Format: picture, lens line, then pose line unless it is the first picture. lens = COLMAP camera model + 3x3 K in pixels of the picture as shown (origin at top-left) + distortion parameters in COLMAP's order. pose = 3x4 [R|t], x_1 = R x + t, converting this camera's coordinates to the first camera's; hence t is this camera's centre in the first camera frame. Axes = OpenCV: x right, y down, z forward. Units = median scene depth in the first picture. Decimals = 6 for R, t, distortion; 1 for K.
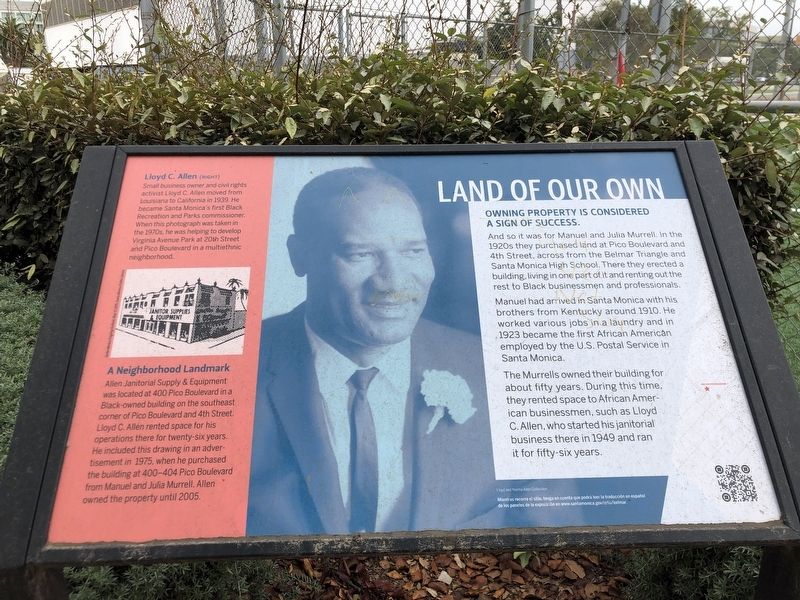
lens RADIAL K [[648.0, 0, 397.2], [0, 648.0, 300.3], [0, 0, 1]] dist [0.007758, -0.004001]
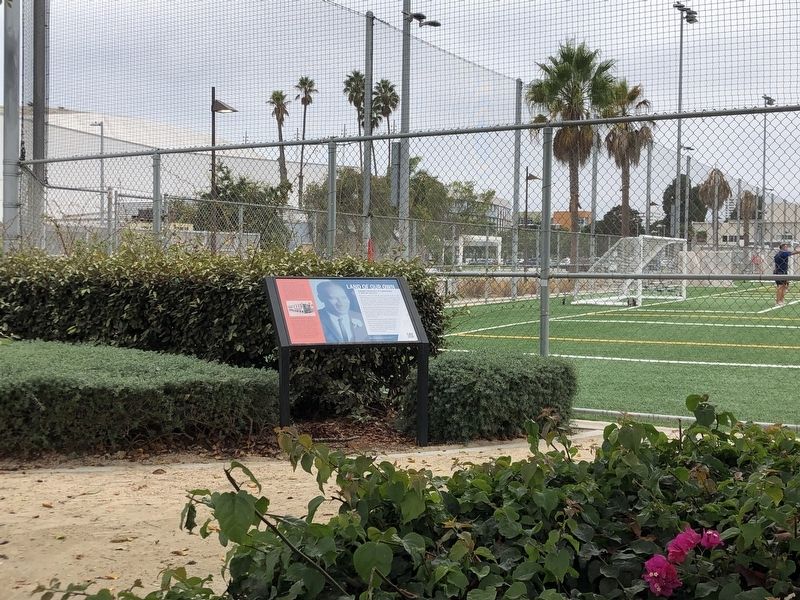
lens RADIAL K [[1131.9, 0, 400.0], [0, 1131.9, 300.0], [0, 0, 1]] dist [-0.019455, 0.000000]
pose [[0.937355, 0.009144, 0.348257, -2.416797], [0.089078, 0.960134, -0.264968, 2.114051], [-0.336796, 0.279391, 0.899171, -6.396942]]
